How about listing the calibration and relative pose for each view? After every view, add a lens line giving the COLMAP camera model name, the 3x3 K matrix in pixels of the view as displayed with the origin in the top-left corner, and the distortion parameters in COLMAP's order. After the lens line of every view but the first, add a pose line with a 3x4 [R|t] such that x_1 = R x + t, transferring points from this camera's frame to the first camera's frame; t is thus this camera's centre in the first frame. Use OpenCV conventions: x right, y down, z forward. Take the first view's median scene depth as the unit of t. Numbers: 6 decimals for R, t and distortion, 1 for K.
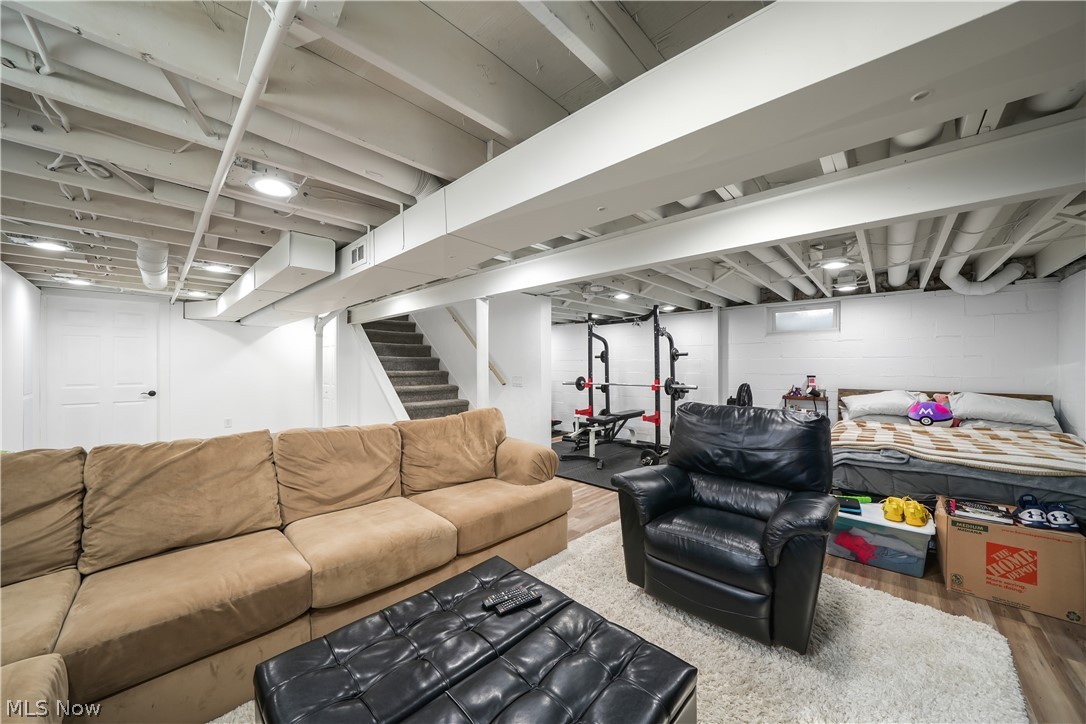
lens RADIAL K [[374.7, 0, 544.2], [0, 374.7, 363.2], [0, 0, 1]] dist [-0.018676, 0.000700]
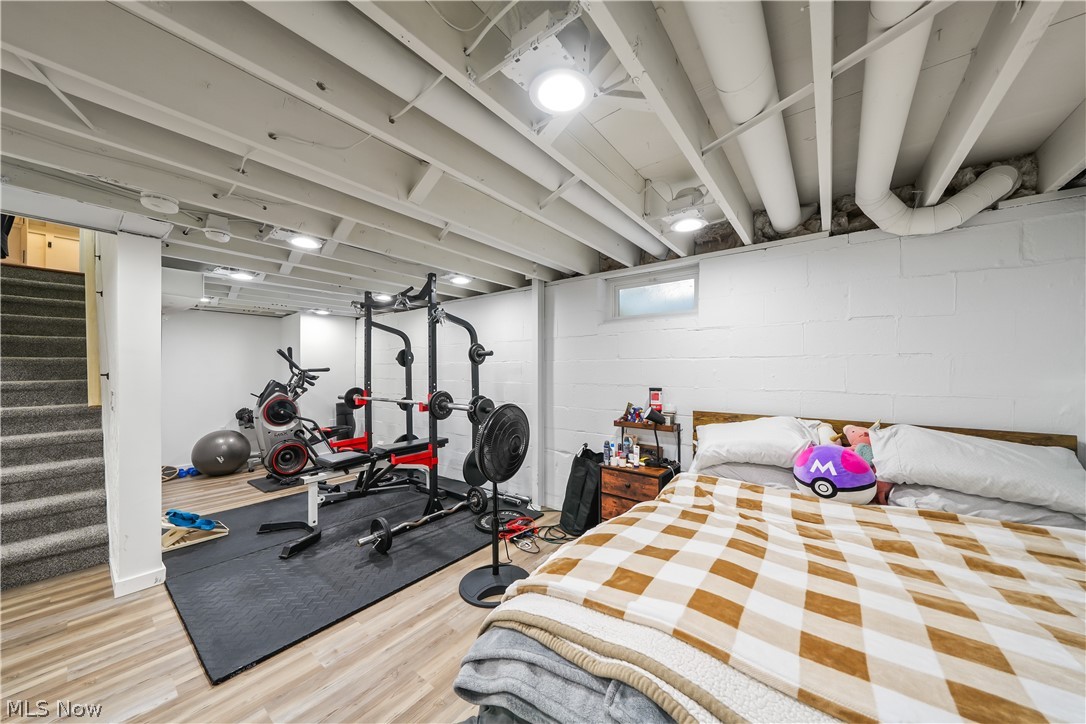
lens RADIAL K [[360.8, 0, 542.1], [0, 360.8, 367.2], [0, 0, 1]] dist [-0.002384, -0.000529]
pose [[0.997510, -0.001855, 0.070499, 0.517364], [0.001673, 0.999995, 0.002632, -0.002282], [-0.070503, -0.002508, 0.997508, 0.449648]]
